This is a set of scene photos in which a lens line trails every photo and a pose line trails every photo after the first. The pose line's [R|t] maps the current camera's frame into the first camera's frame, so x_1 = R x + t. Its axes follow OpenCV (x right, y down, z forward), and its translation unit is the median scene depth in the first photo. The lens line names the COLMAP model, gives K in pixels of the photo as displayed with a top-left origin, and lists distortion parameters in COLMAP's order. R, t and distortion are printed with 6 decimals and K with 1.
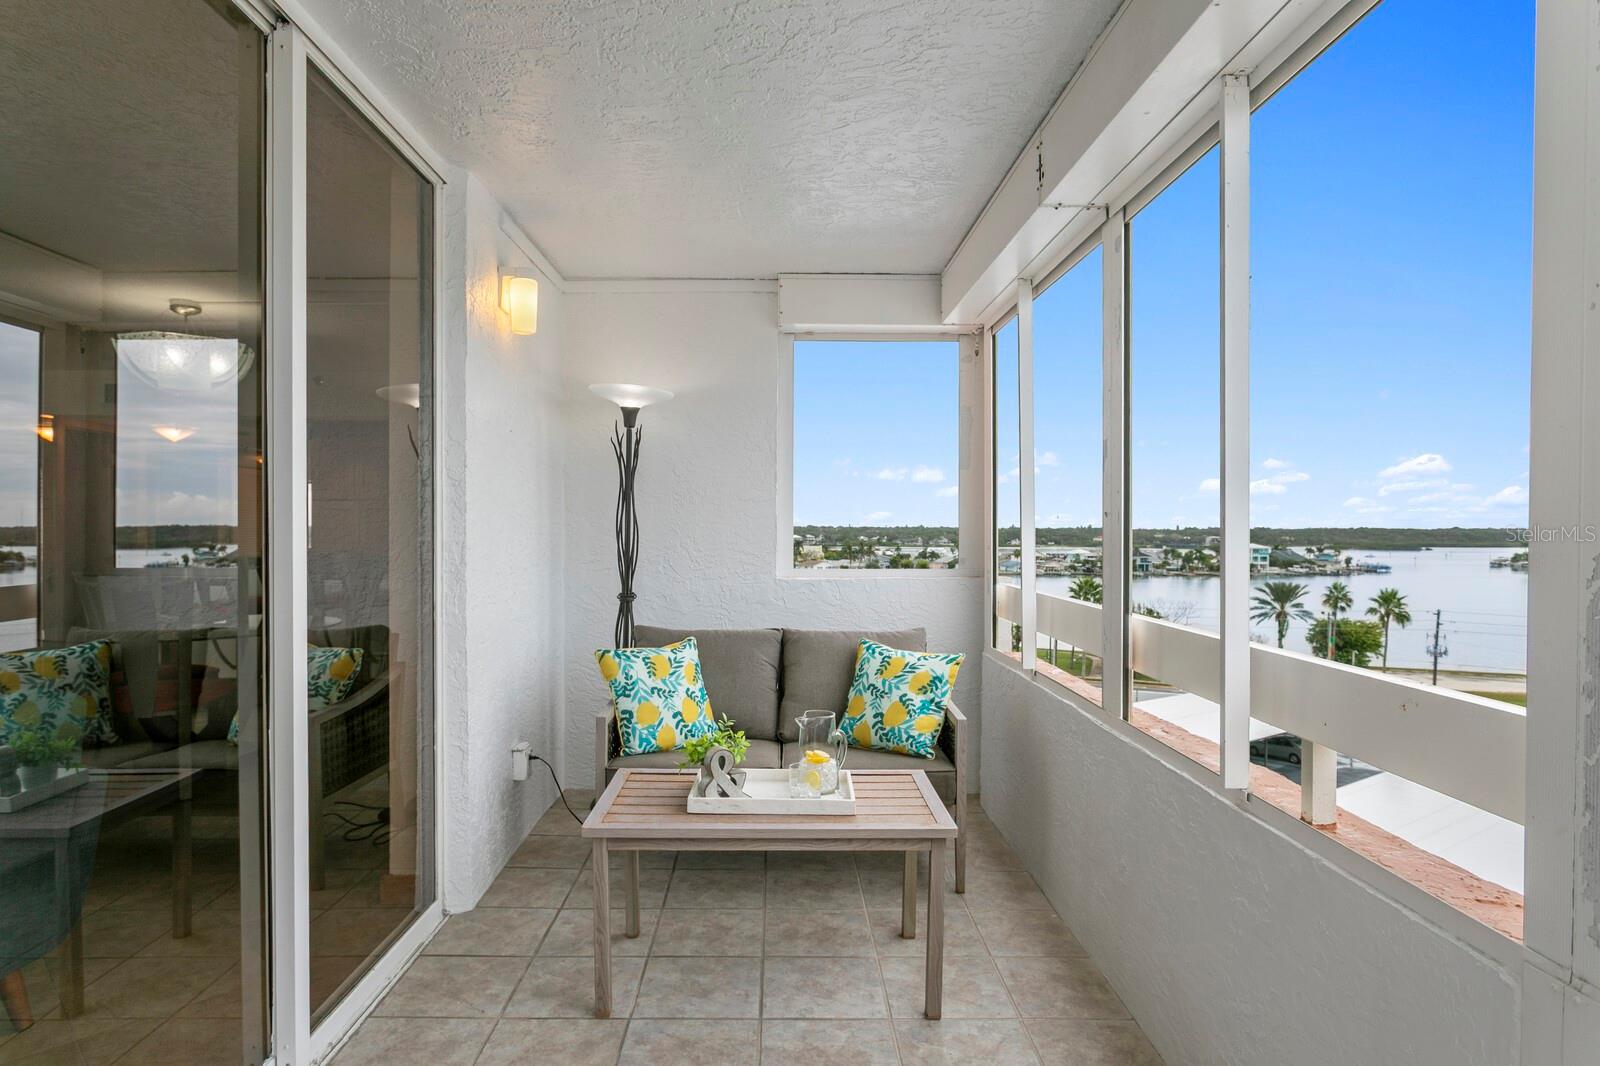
lens RADIAL K [[900.9, 0, 784.9], [0, 900.9, 531.5], [0, 0, 1]] dist [-0.017753, 0.009364]
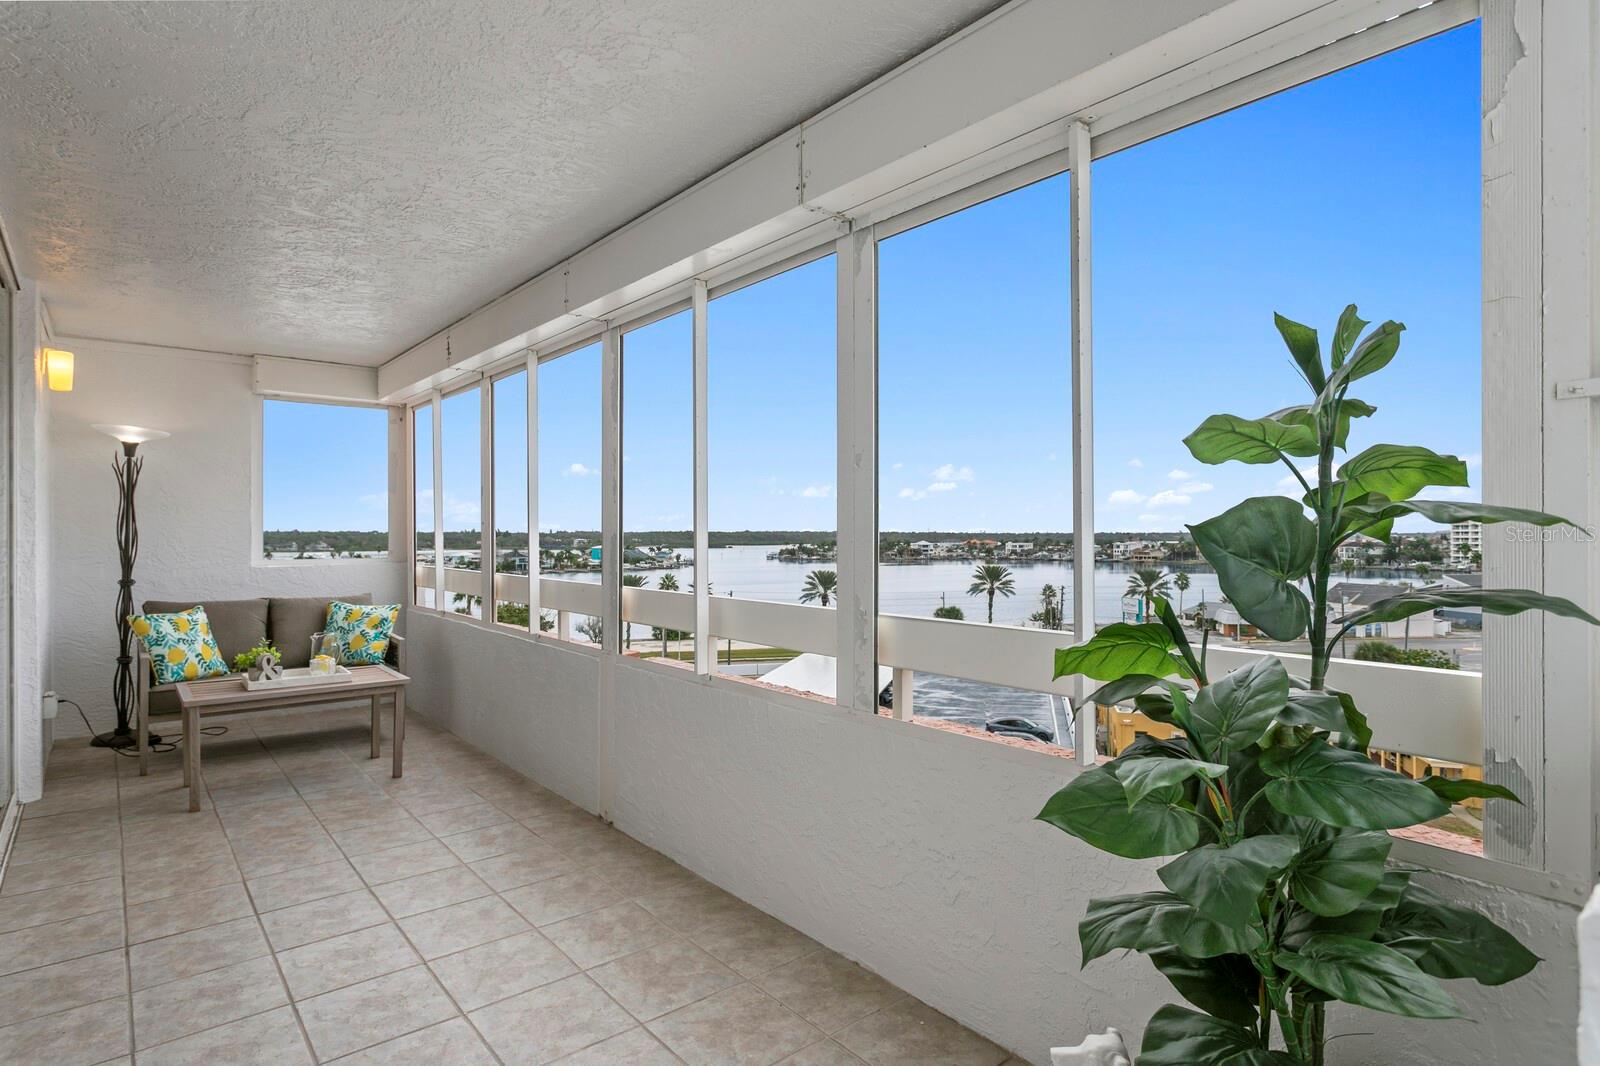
lens RADIAL K [[839.2, 0, 792.7], [0, 839.2, 535.5], [0, 0, 1]] dist [-0.007228, -0.000006]
pose [[0.770405, -0.006189, 0.637525, -0.206293], [0.006083, 0.999979, 0.002357, 0.005273], [-0.637526, 0.002063, 0.770426, -0.600060]]
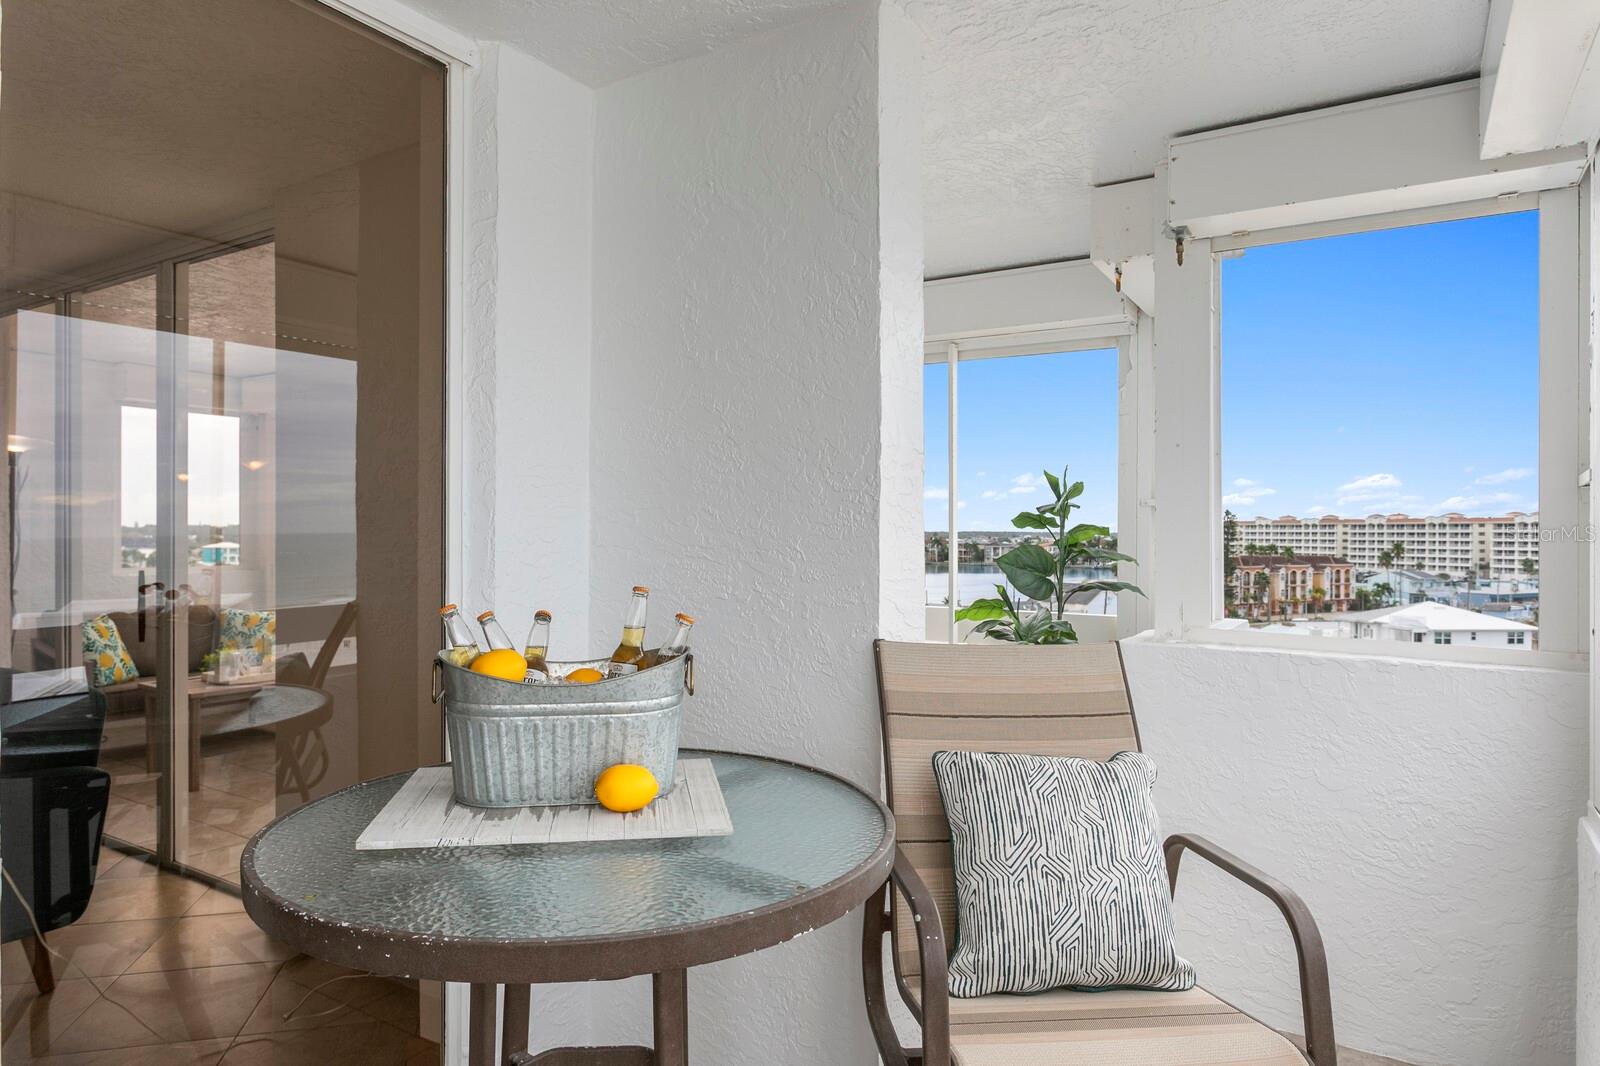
lens RADIAL K [[972.7, 0, 800.8], [0, 972.7, 528.1], [0, 0, 1]] dist [-0.001169, 0.000933]
pose [[0.521447, 0.001940, 0.853282, -0.806697], [-0.001856, 0.999998, -0.001140, -0.024473], [-0.853282, -0.000989, 0.521449, -0.766003]]
